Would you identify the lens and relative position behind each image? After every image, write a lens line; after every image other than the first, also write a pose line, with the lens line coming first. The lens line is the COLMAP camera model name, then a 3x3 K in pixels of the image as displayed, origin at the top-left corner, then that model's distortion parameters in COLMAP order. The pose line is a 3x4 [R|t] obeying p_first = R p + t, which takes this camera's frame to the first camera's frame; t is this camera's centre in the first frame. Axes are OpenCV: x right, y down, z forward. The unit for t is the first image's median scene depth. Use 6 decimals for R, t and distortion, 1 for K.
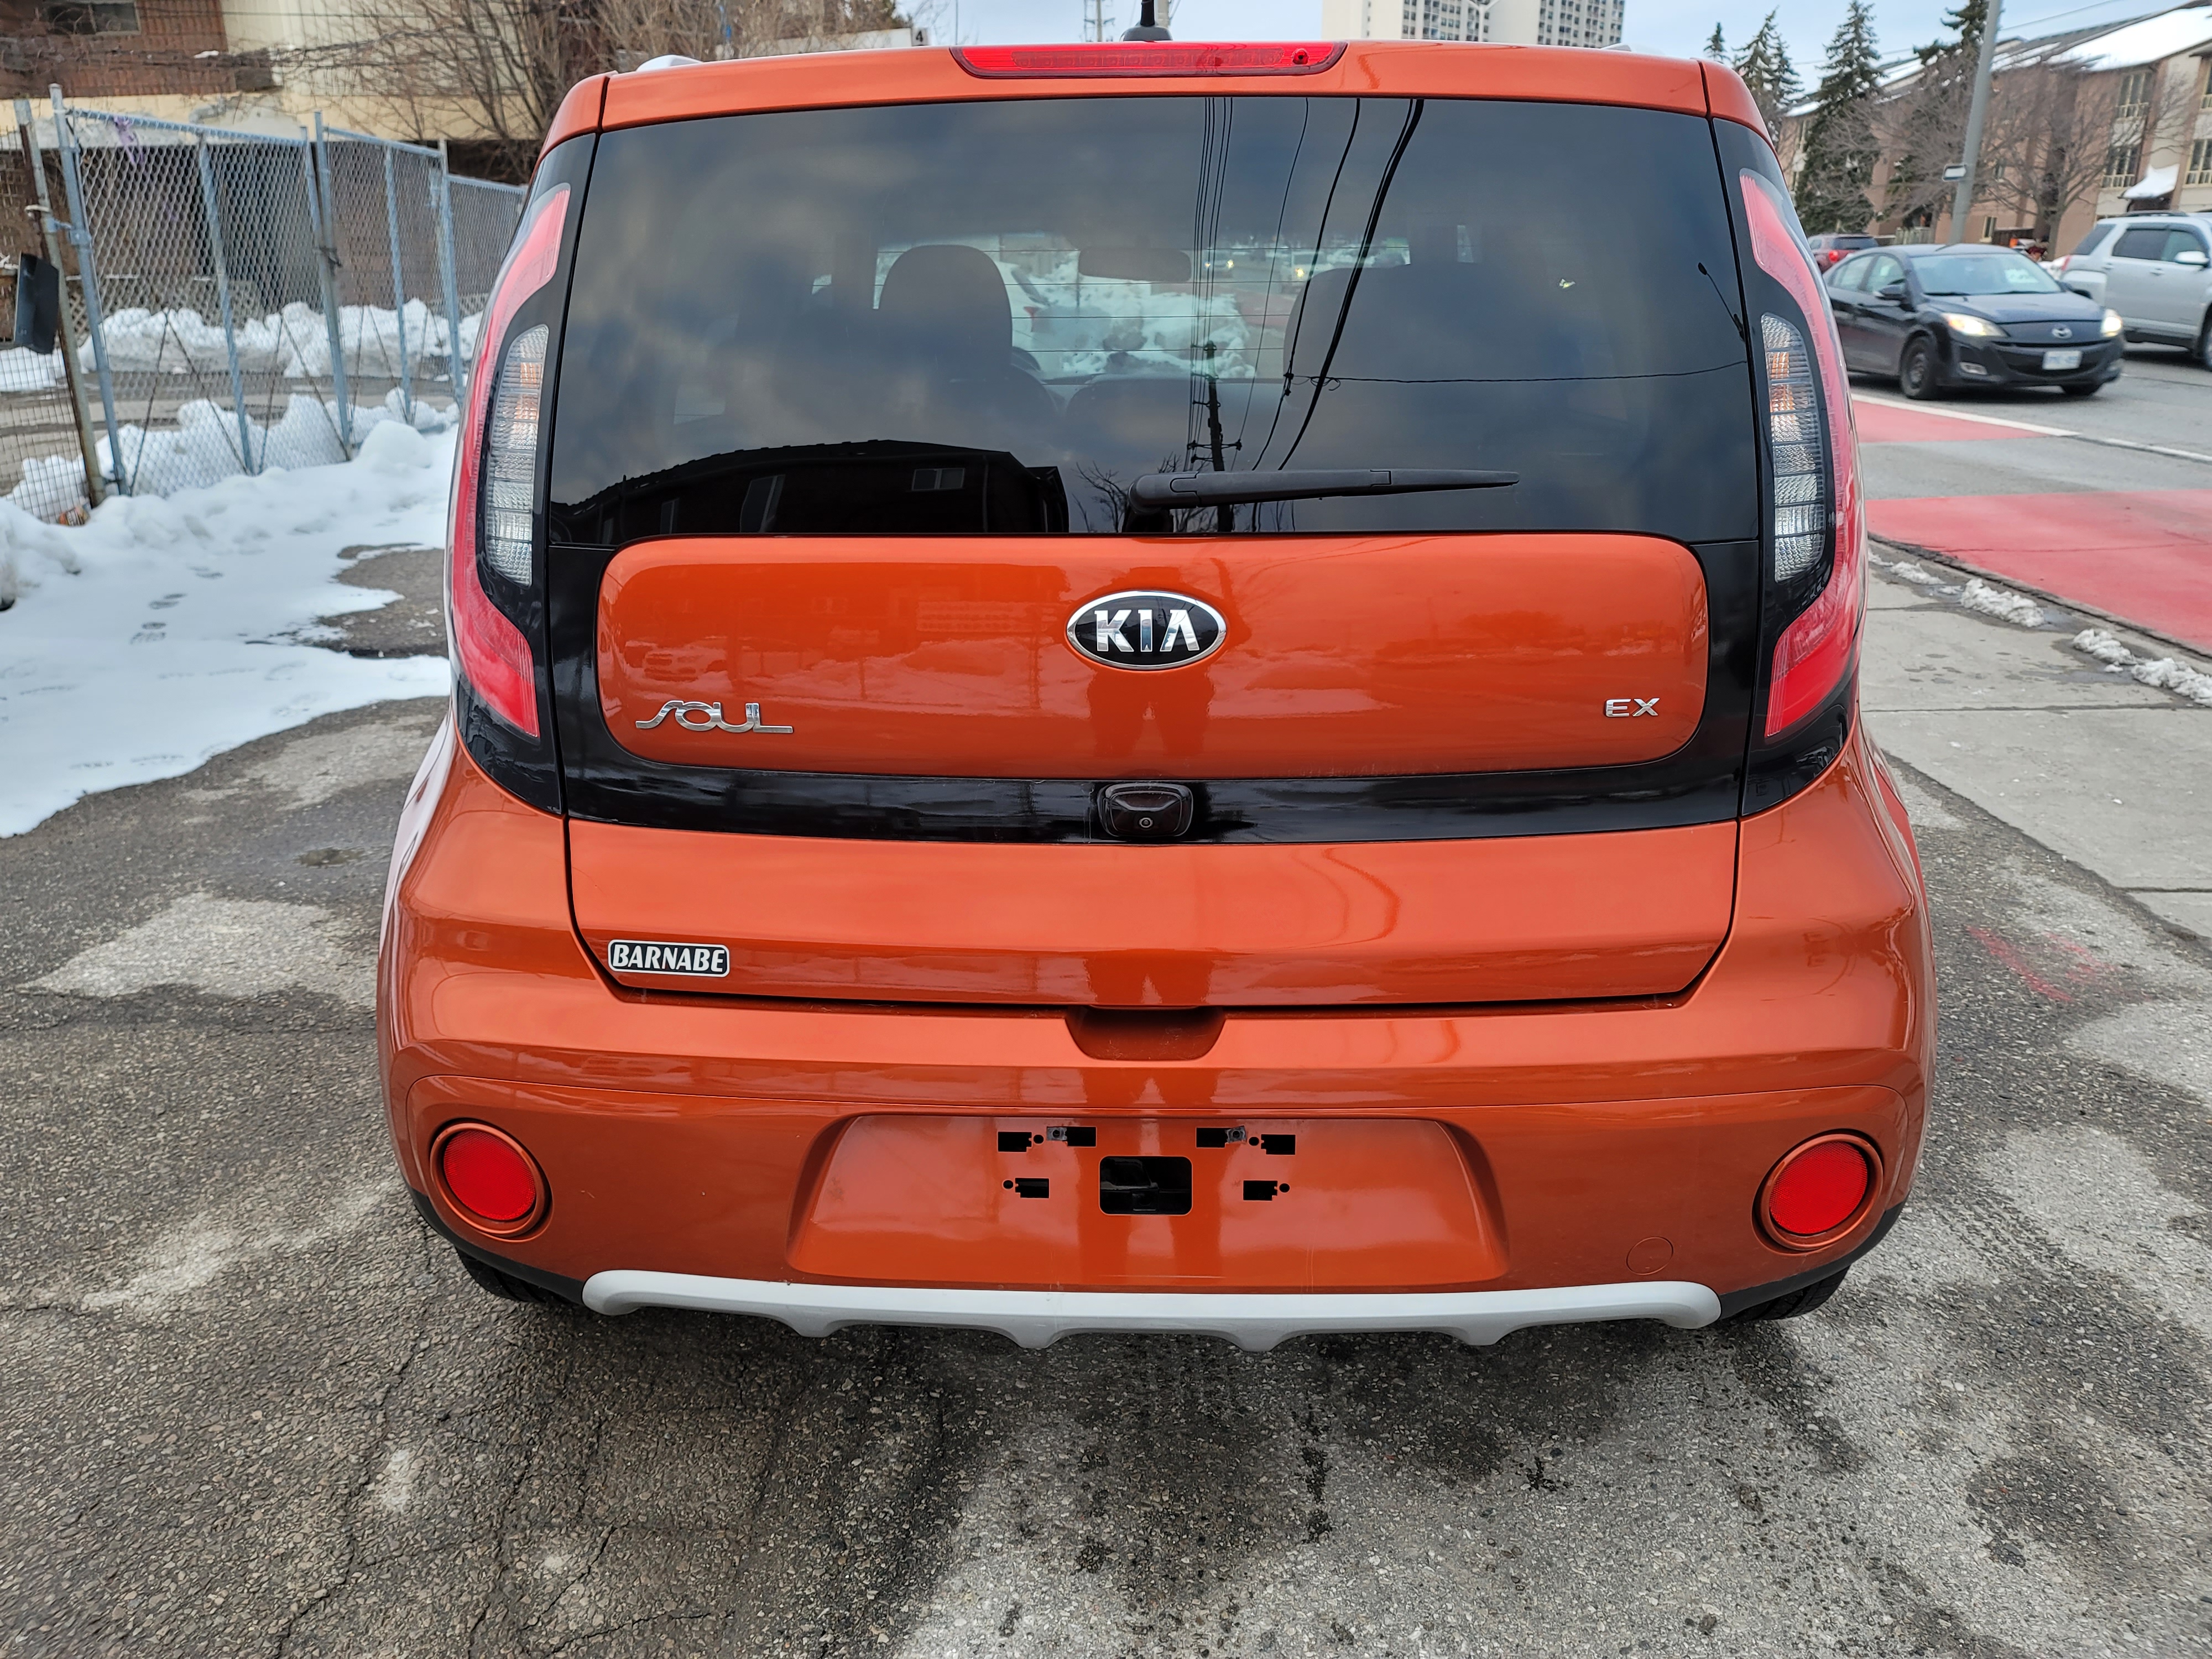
lens RADIAL K [[1621.8, 0, 1106.0], [0, 1621.8, 829.5], [0, 0, 1]] dist [0.086767, -0.094687]
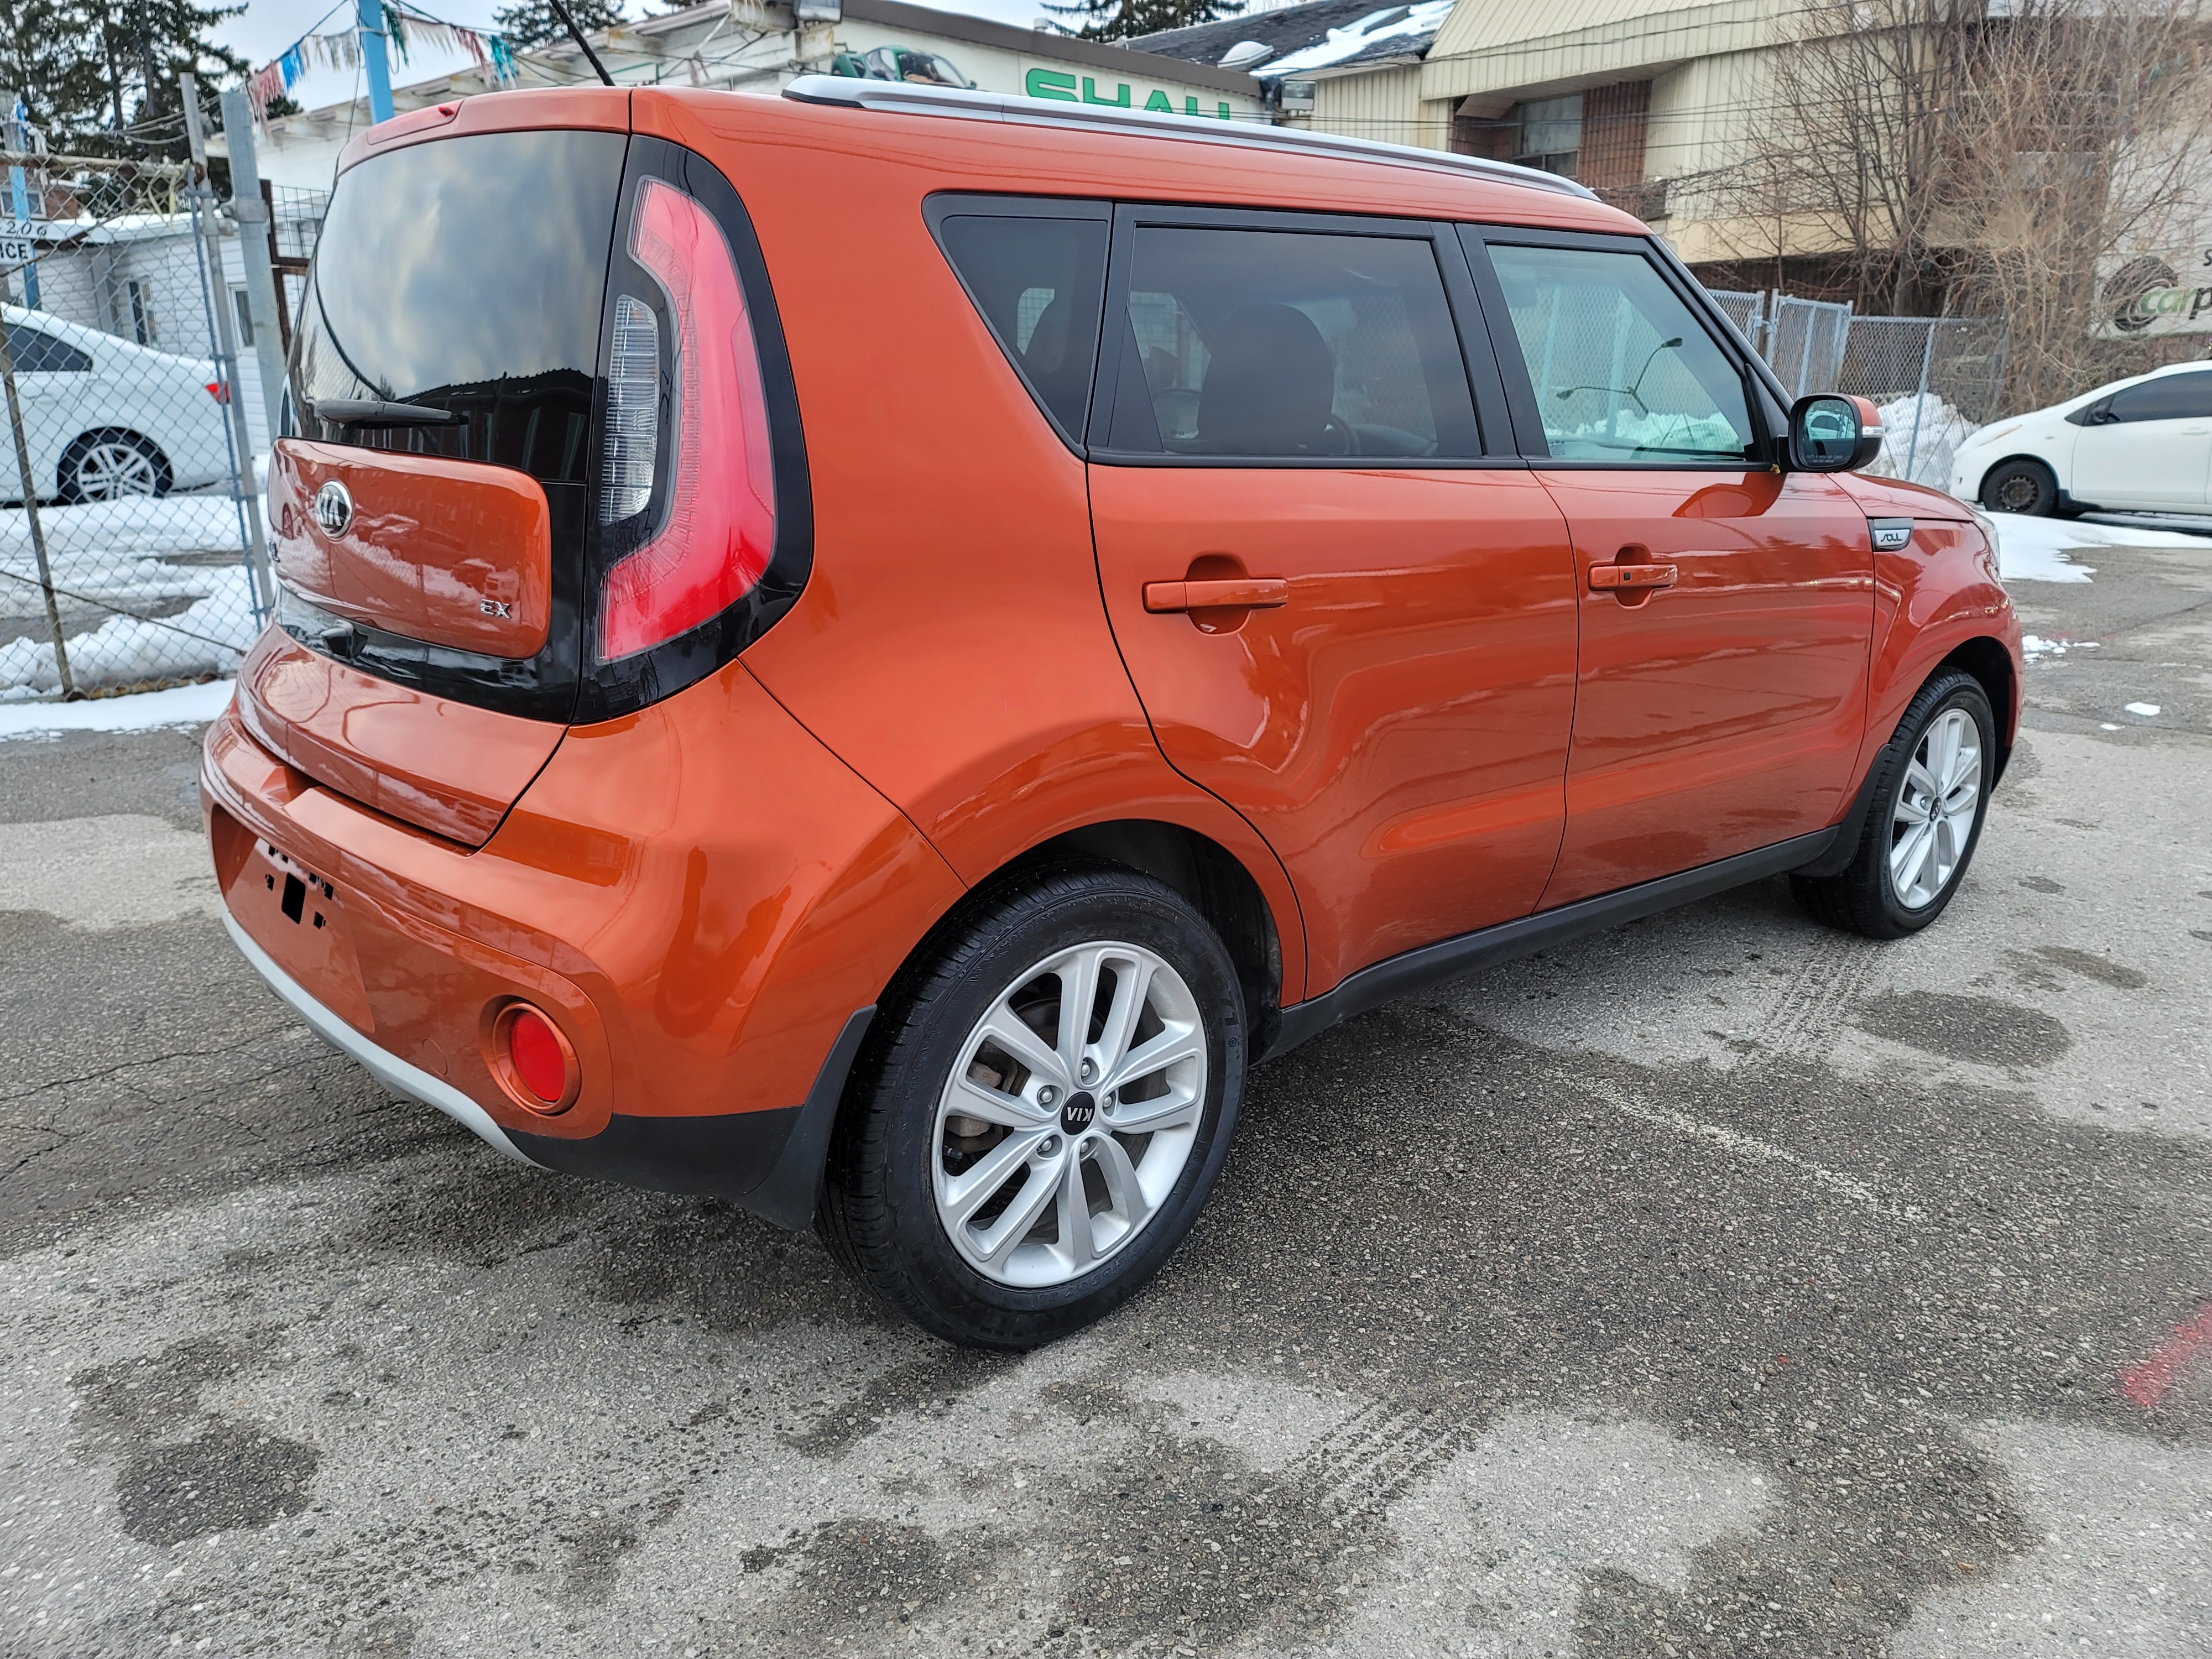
lens RADIAL K [[1621.8, 0, 1106.0], [0, 1621.8, 829.5], [0, 0, 1]] dist [0.086767, -0.094687]
pose [[0.669920, 0.204657, -0.713669, 0.746647], [-0.251159, 0.967053, 0.041557, -0.040064], [0.698661, 0.151404, 0.699250, 0.231946]]
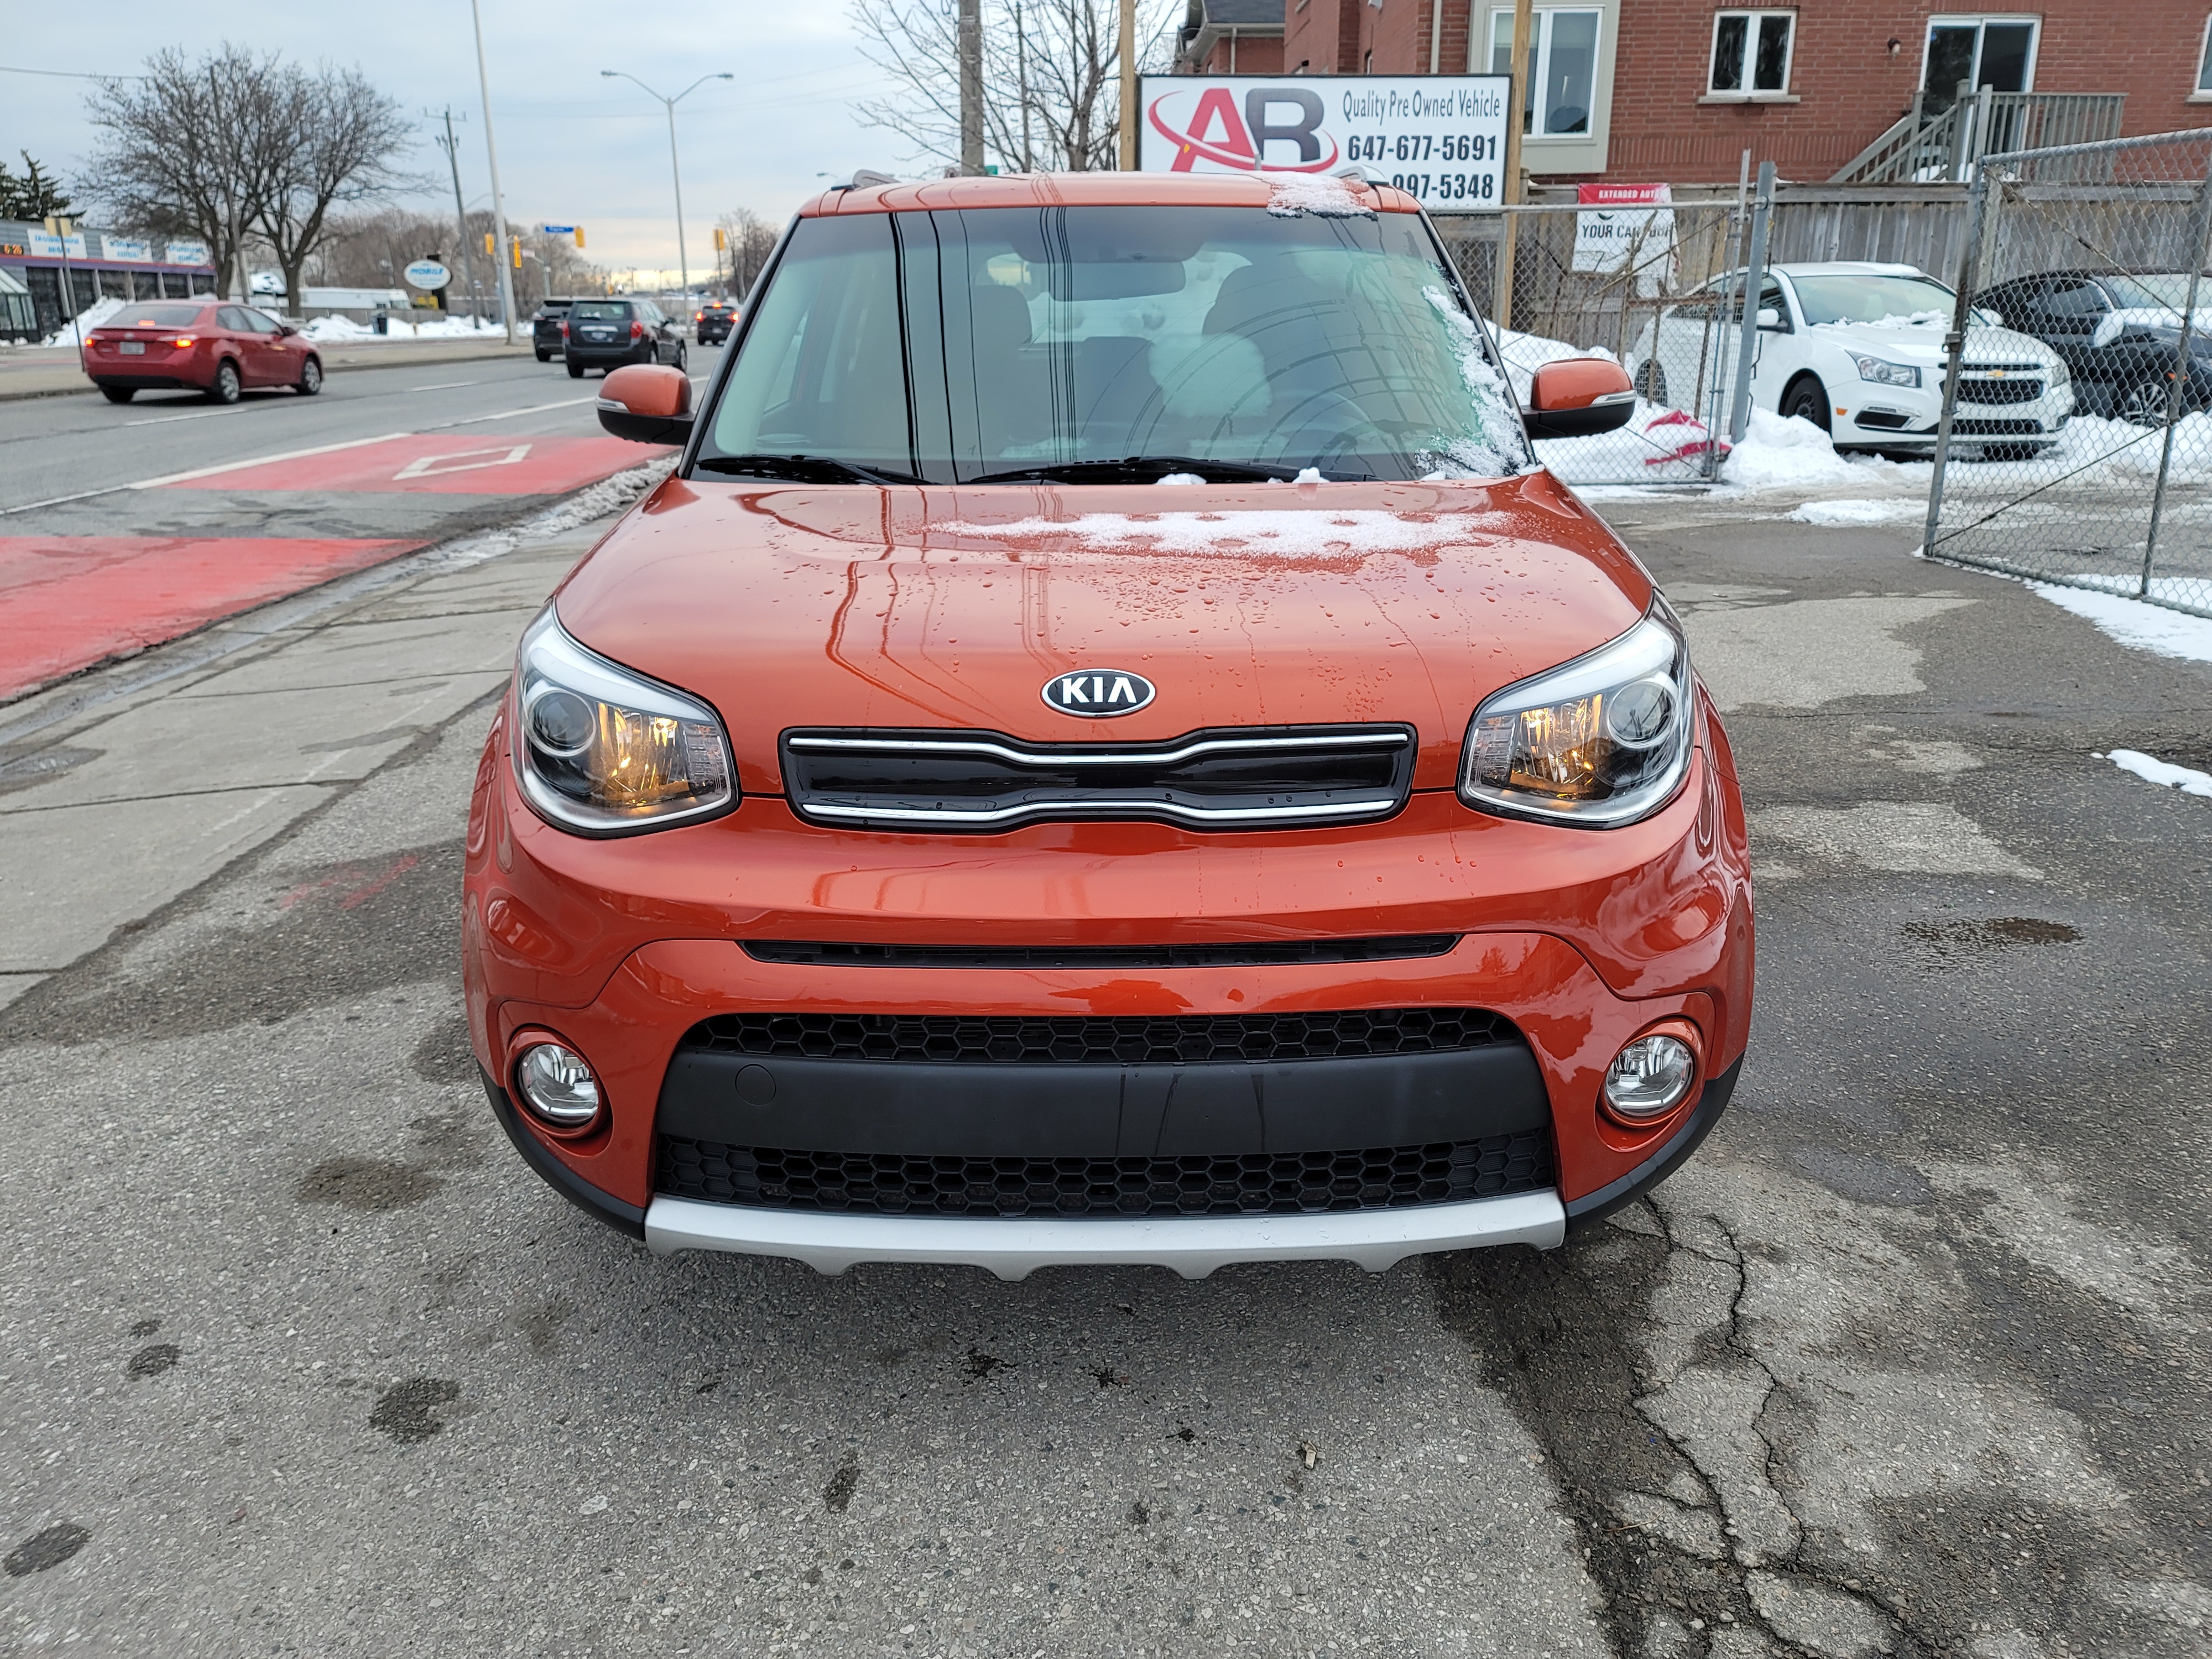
lens RADIAL K [[1621.8, 0, 1106.0], [0, 1621.8, 829.5], [0, 0, 1]] dist [0.086767, -0.094687]
pose [[-0.999842, 0.017681, -0.001826, 0.033509], [0.013004, 0.797670, 0.602954, -0.708393], [0.012118, 0.602835, -0.797774, 2.083613]]
